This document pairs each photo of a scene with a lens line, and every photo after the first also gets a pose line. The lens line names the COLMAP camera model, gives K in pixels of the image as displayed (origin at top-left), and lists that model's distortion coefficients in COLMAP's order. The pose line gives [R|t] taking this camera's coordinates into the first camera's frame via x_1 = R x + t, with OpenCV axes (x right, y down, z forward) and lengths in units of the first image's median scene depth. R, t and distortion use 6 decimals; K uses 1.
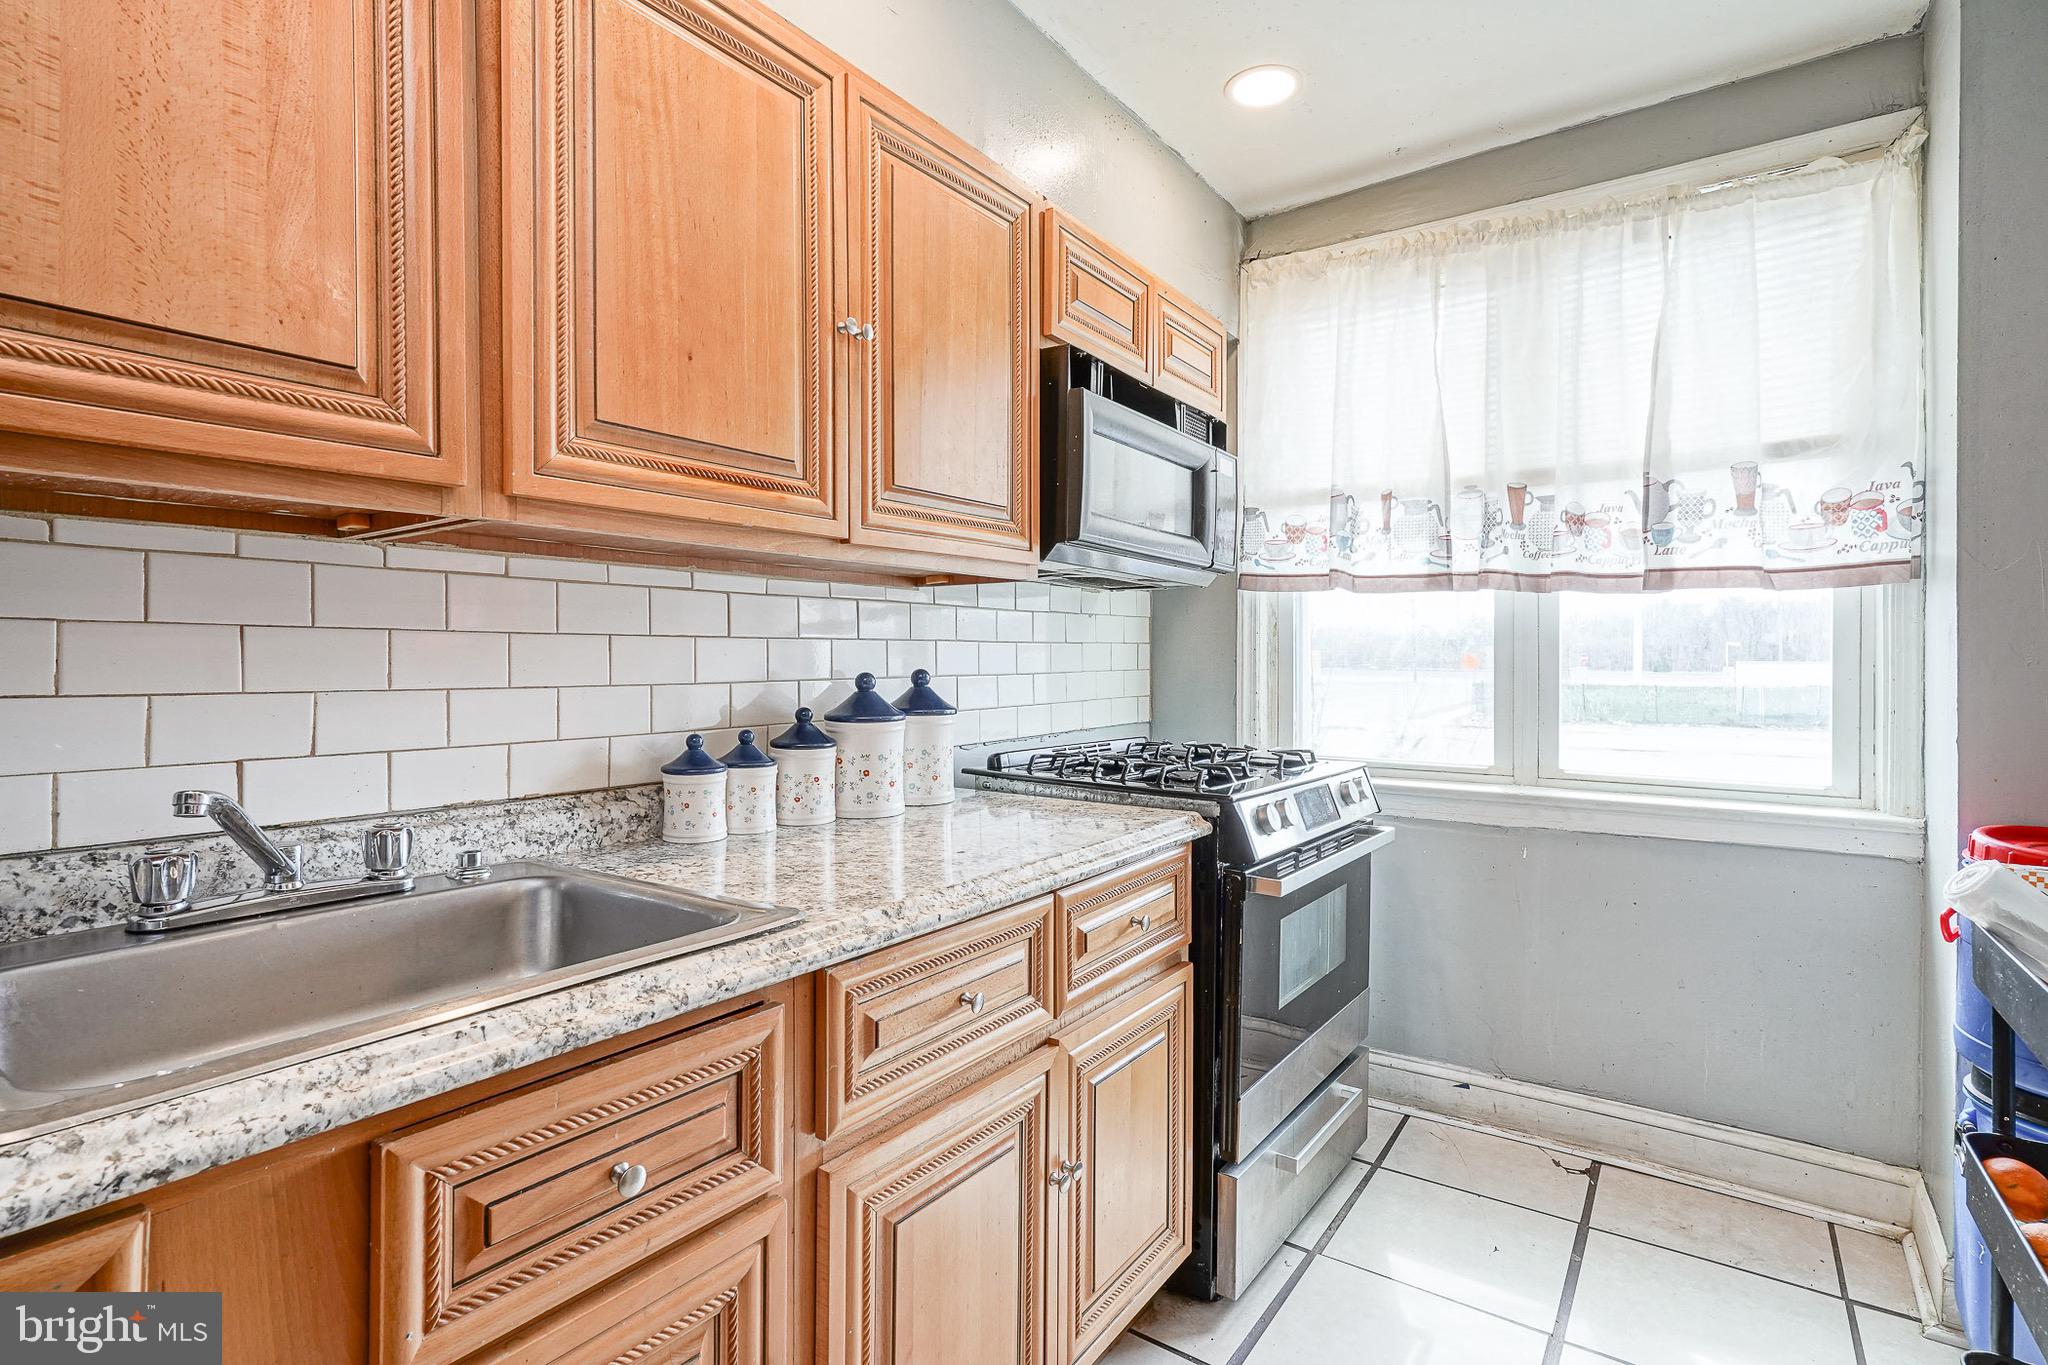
lens RADIAL K [[1003.6, 0, 1025.2], [0, 1003.6, 660.8], [0, 0, 1]] dist [-0.011613, 0.006057]
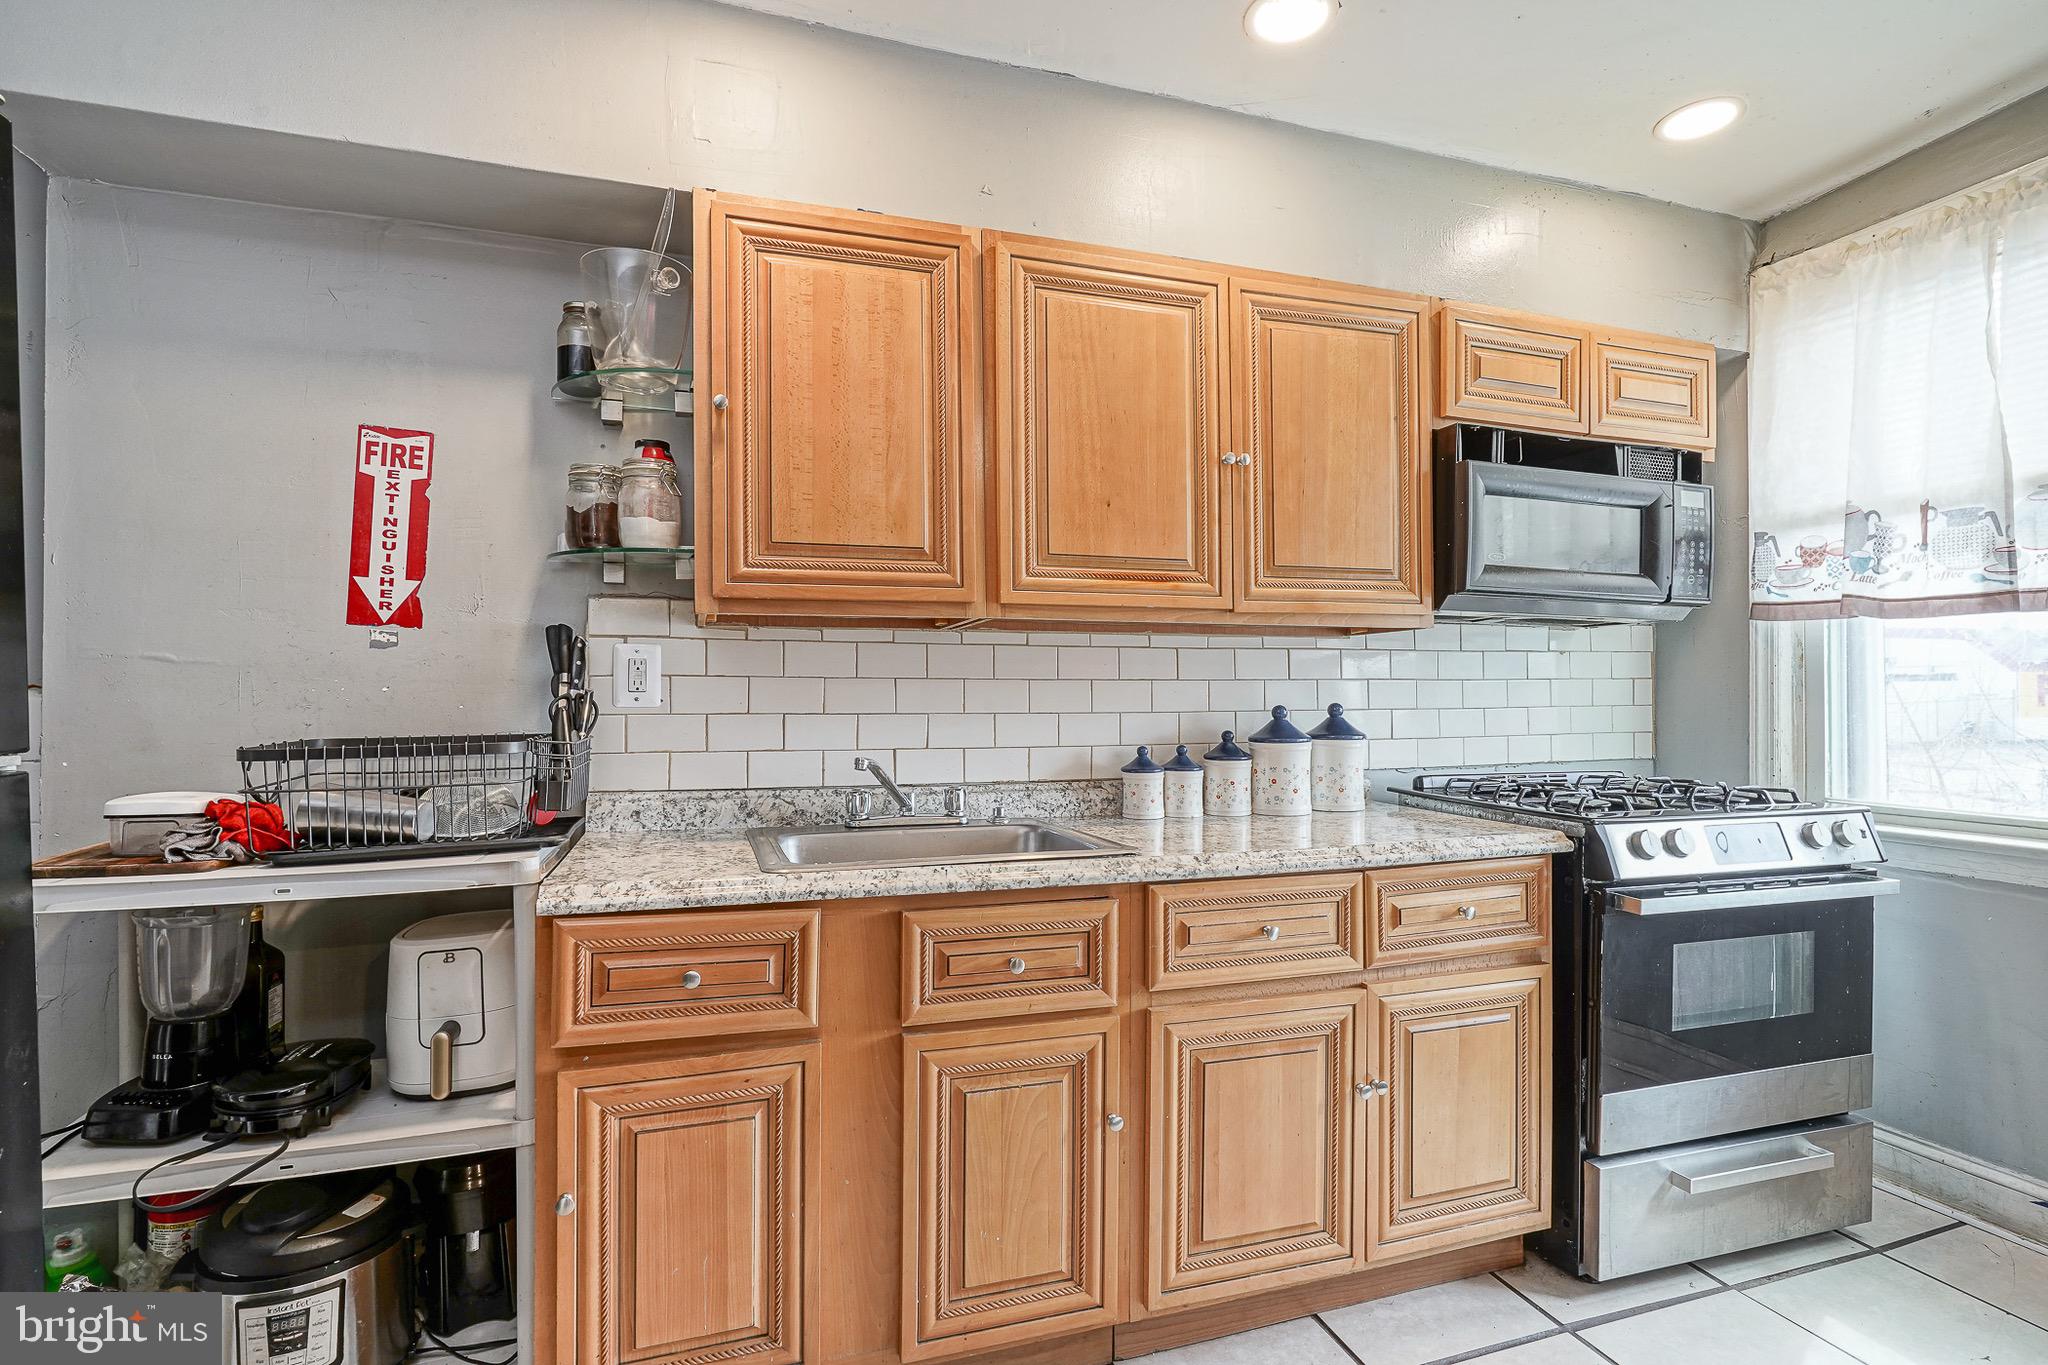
lens RADIAL K [[1025.0, 0, 1021.0], [0, 1025.0, 703.2], [0, 0, 1]] dist [-0.014091, 0.006517]
pose [[0.793297, -0.000524, -0.608834, 0.406829], [0.002418, 0.999994, 0.002290, 0.005223], [0.608830, -0.003289, 0.793294, -0.277991]]
